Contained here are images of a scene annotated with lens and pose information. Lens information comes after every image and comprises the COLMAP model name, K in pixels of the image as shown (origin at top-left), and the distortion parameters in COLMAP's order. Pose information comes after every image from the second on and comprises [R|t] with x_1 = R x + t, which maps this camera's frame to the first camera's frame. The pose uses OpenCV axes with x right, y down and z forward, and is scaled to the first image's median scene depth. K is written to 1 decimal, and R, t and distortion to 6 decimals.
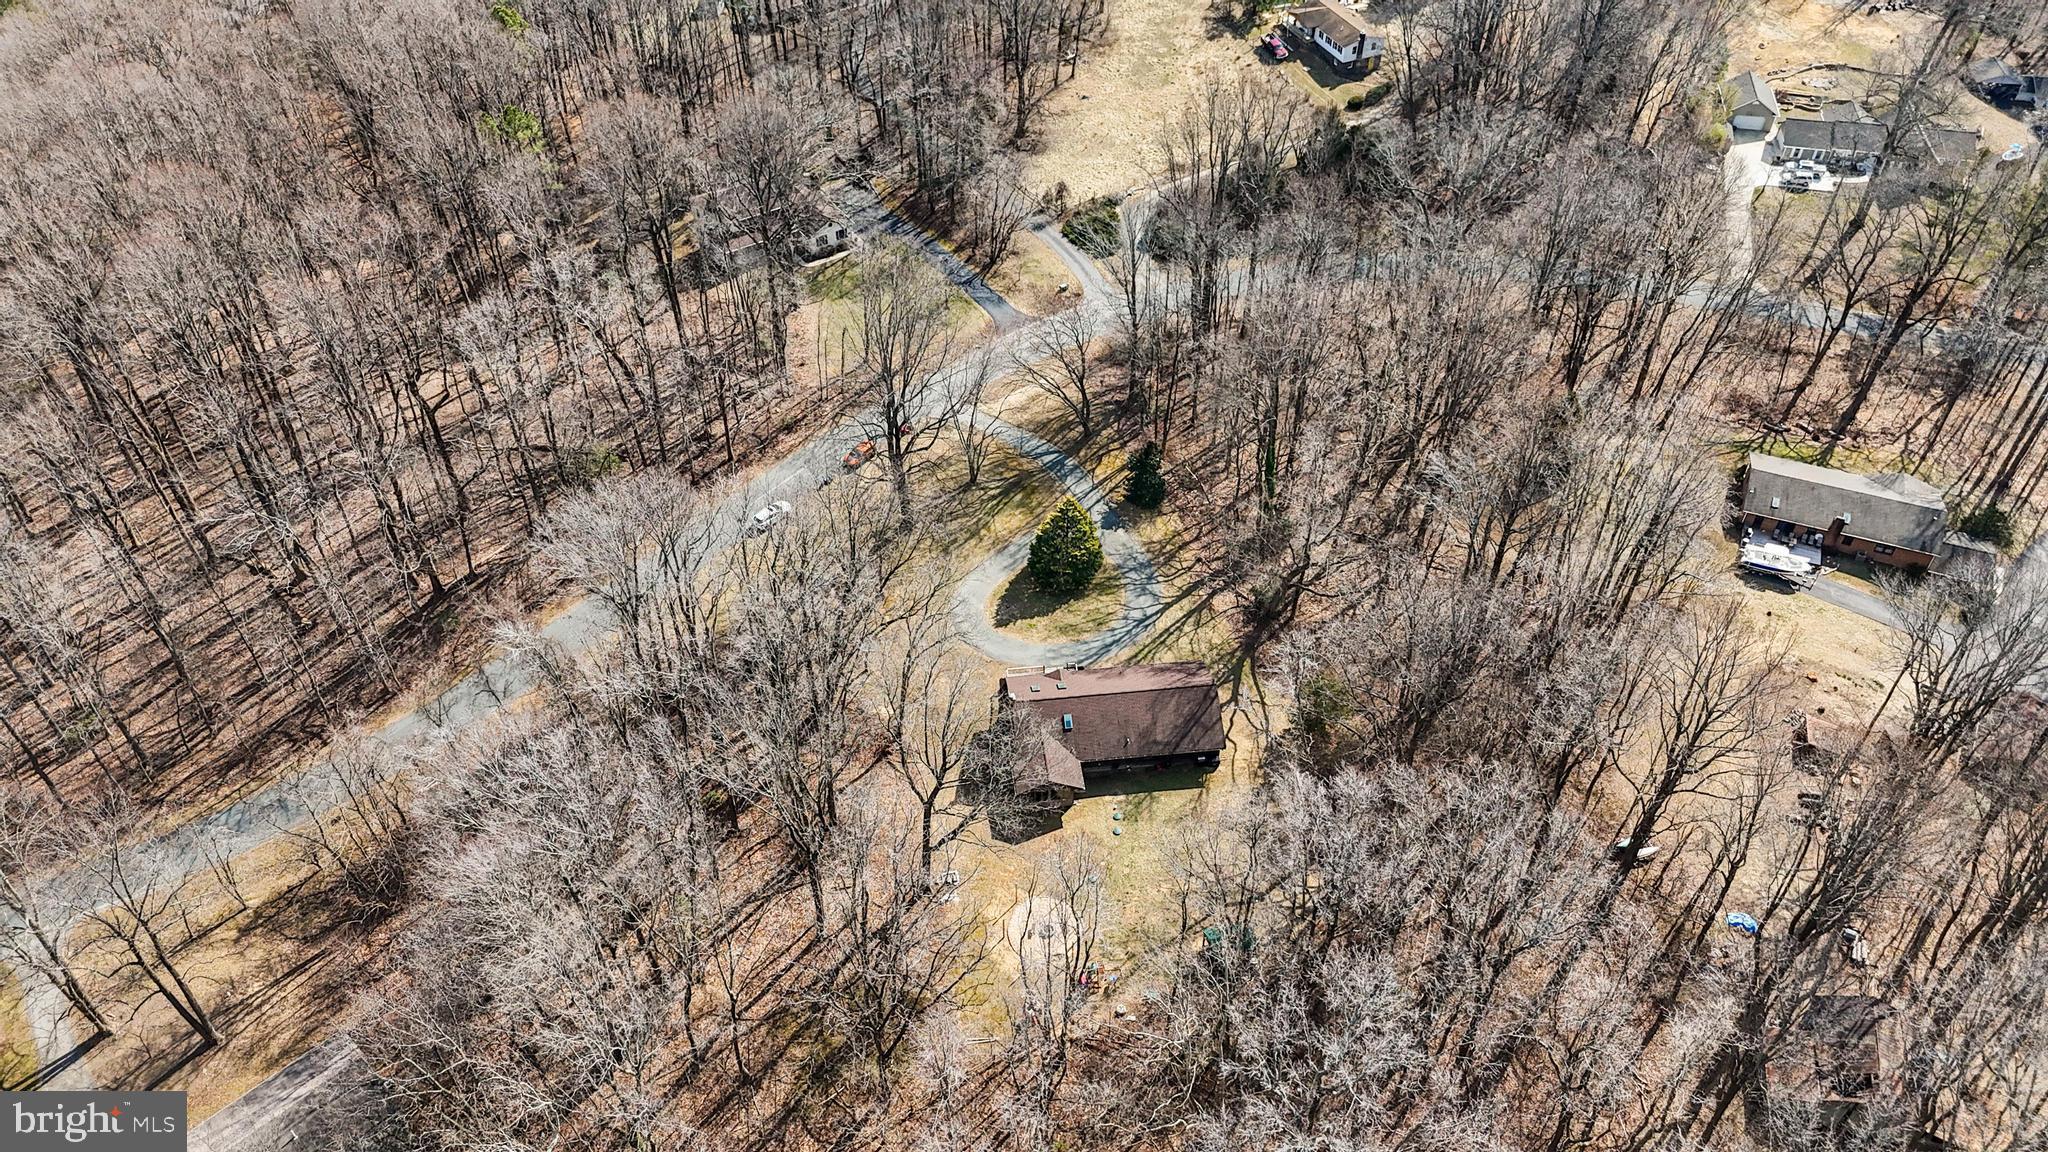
lens RADIAL K [[1521.1, 0, 1026.6], [0, 1521.1, 578.1], [0, 0, 1]] dist [0.087957, -0.088539]
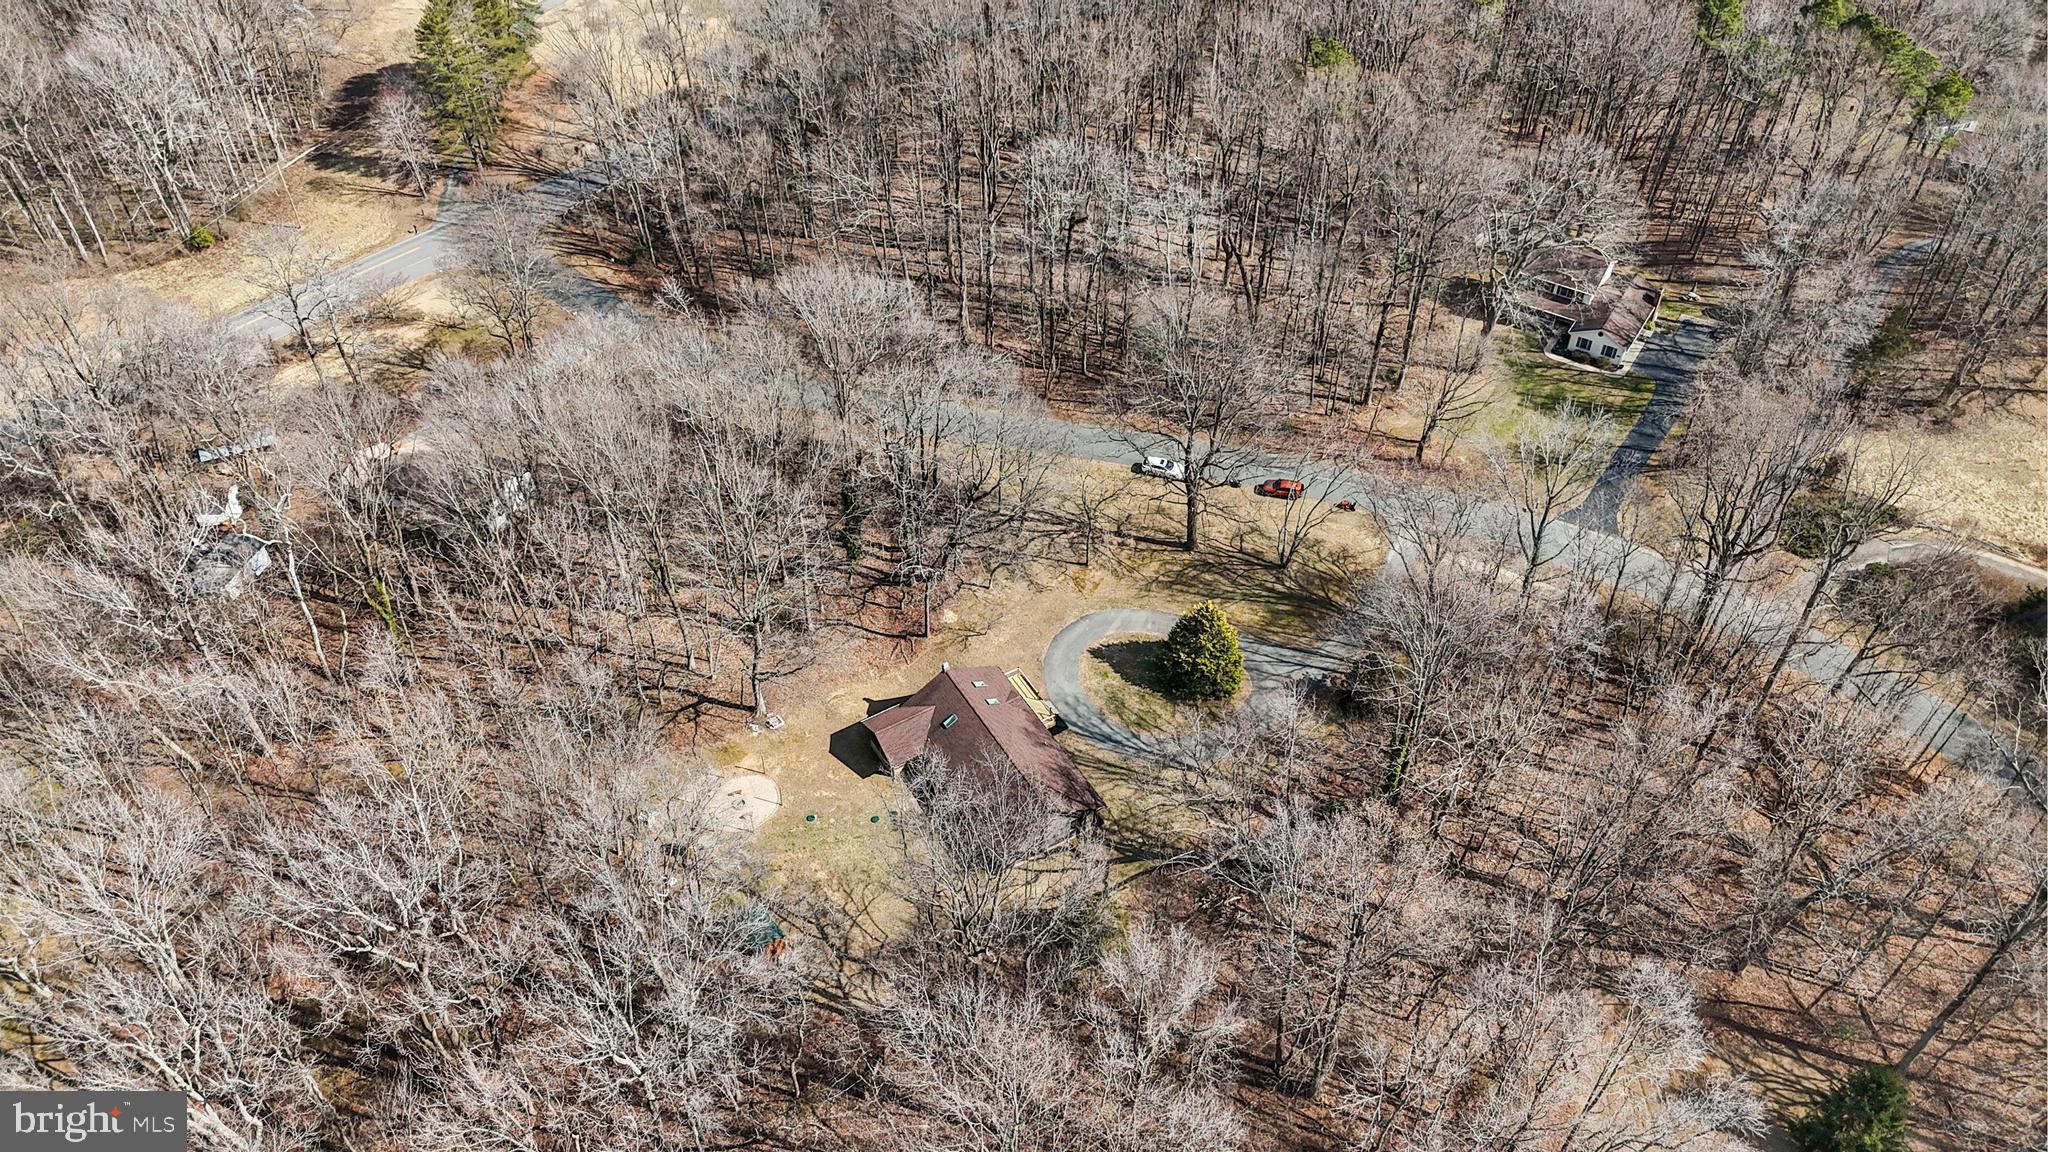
lens RADIAL K [[1521.1, 0, 1033.9], [0, 1521.1, 558.1], [0, 0, 1]] dist [0.087957, -0.088539]
pose [[0.410992, 0.638666, -0.650532, 0.545670], [-0.630598, 0.714493, 0.303062, -0.275507], [0.658356, 0.285668, 0.696392, 0.275360]]
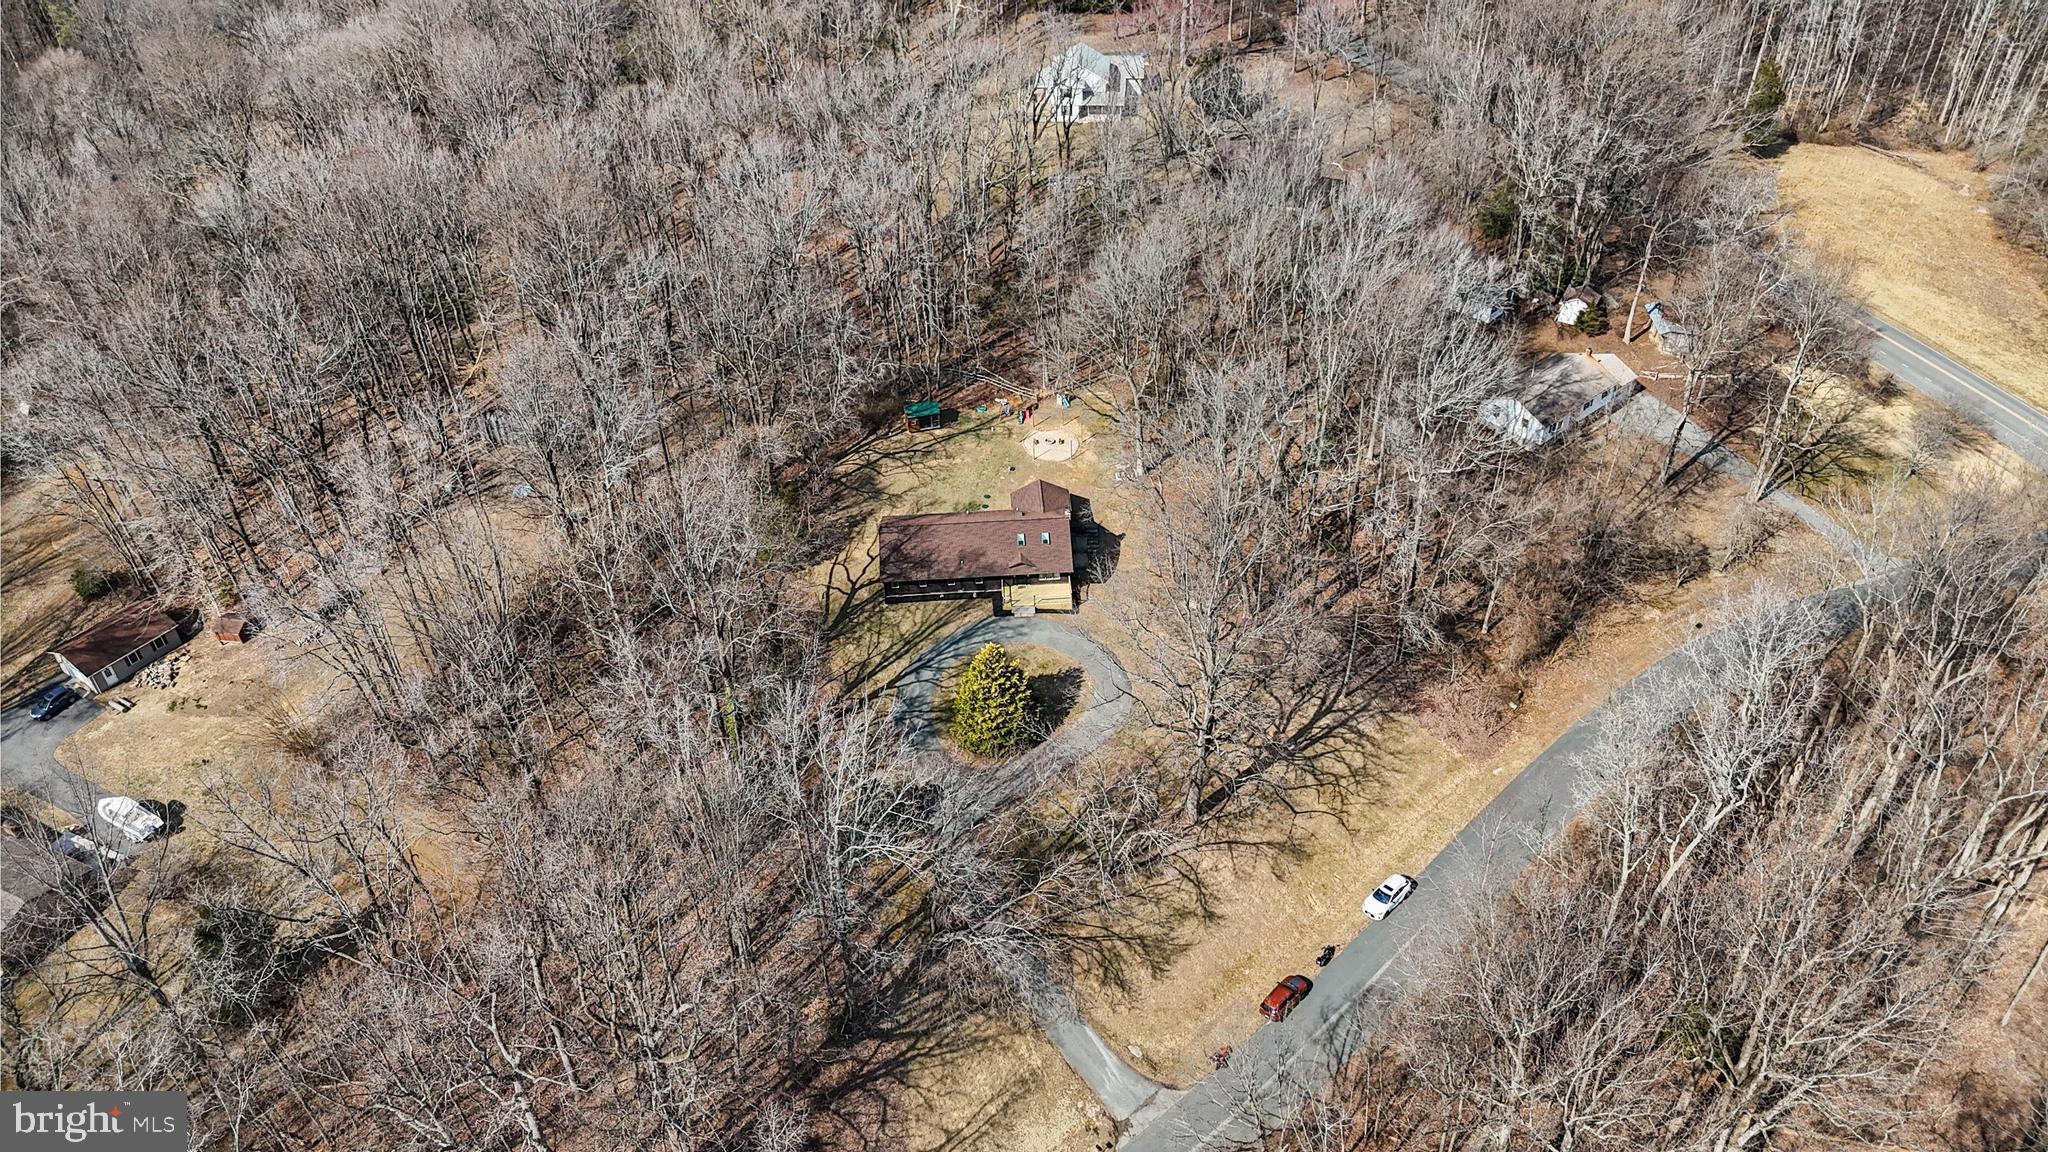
lens RADIAL K [[1521.1, 0, 1029.6], [0, 1521.1, 569.7], [0, 0, 1]] dist [0.087957, -0.088539]
pose [[-0.997219, -0.013035, 0.073380, -0.056164], [0.070830, 0.140576, 0.987533, -0.877172], [-0.023188, 0.989984, -0.139262, 1.043680]]
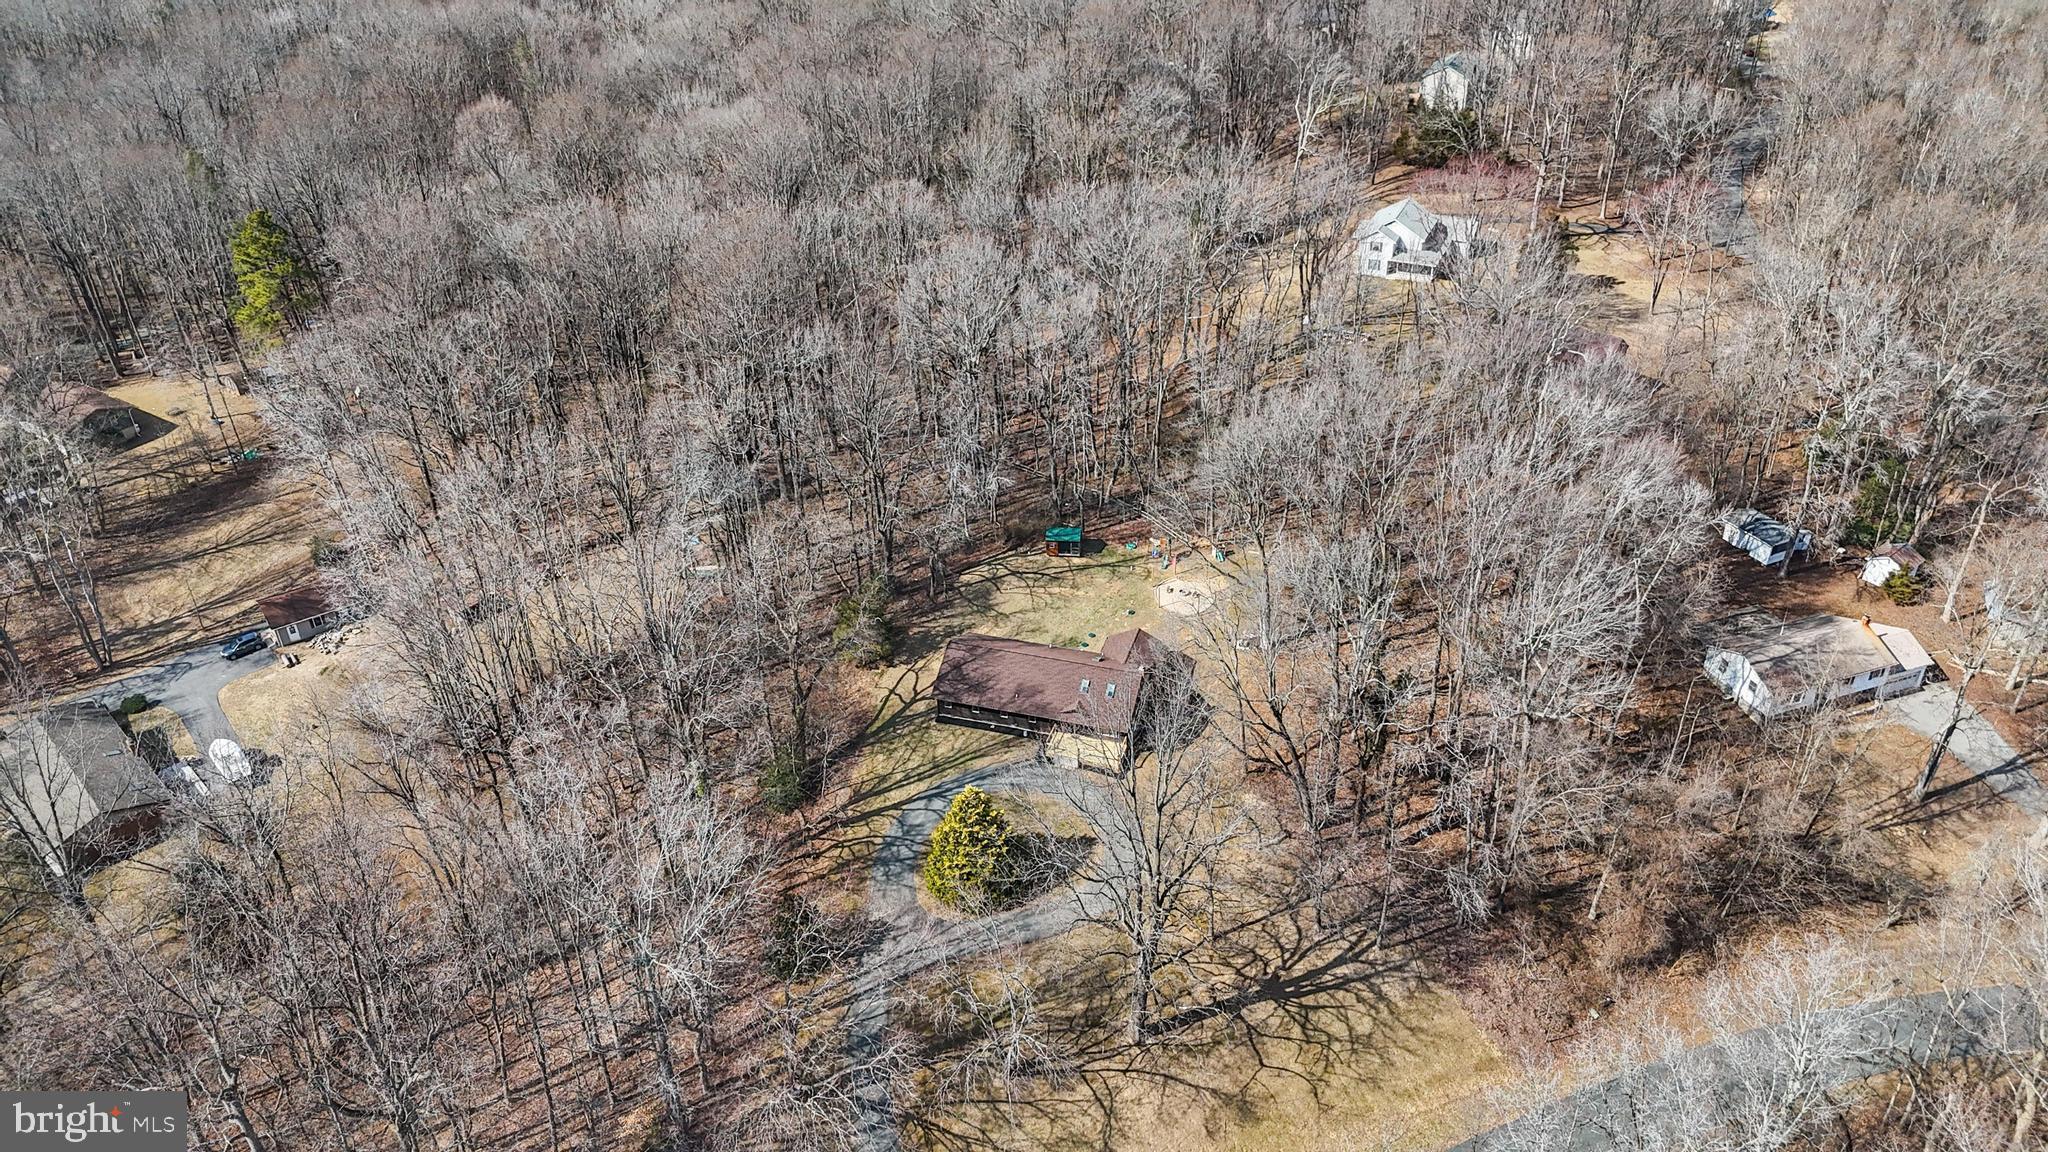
lens RADIAL K [[1521.1, 0, 1027.1], [0, 1521.1, 562.0], [0, 0, 1]] dist [0.087957, -0.088539]
pose [[-0.910370, -0.195470, 0.364715, -0.259192], [0.309197, 0.264408, 0.913502, -0.775997], [-0.274996, 0.944394, -0.180271, 0.992742]]
